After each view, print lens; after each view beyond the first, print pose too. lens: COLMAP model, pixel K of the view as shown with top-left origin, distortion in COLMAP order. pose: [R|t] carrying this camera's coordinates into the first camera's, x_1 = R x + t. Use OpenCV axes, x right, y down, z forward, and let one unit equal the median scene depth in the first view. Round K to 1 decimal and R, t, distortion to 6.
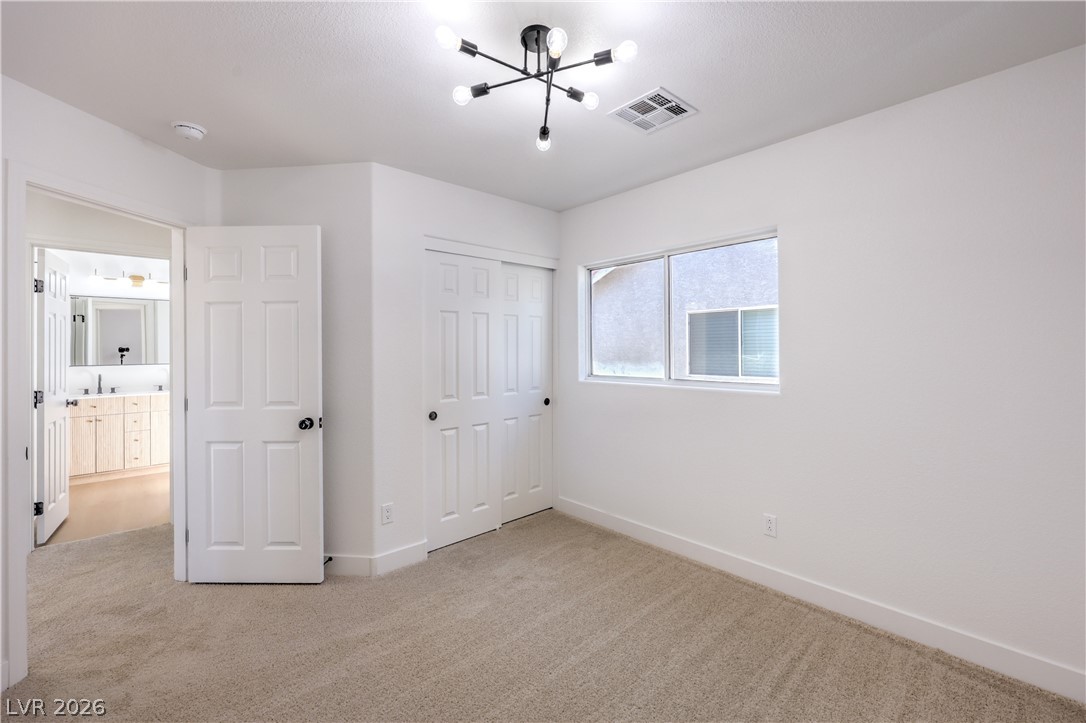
lens RADIAL K [[450.0, 0, 554.3], [0, 450.0, 353.4], [0, 0, 1]] dist [0.022913, -0.000080]
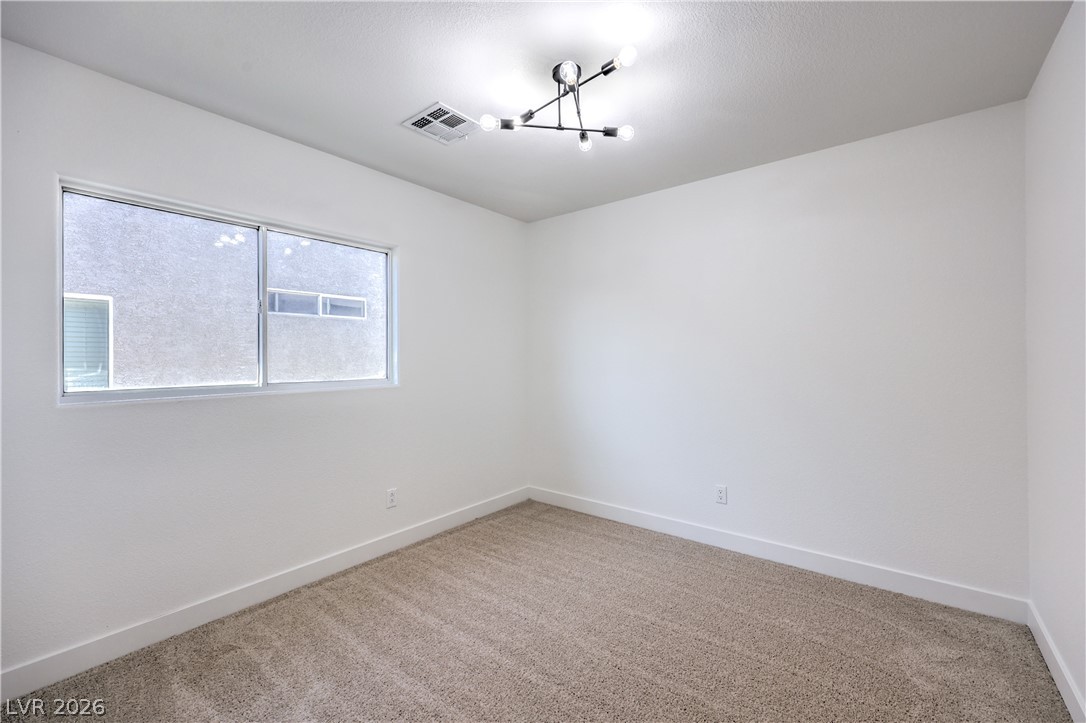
lens RADIAL K [[450.0, 0, 554.3], [0, 450.0, 353.4], [0, 0, 1]] dist [0.022913, -0.000080]
pose [[-0.141327, 0.001853, 0.989961, -0.856284], [-0.008787, 0.999957, -0.003126, 0.000581], [-0.989924, -0.009140, -0.141304, 0.850377]]
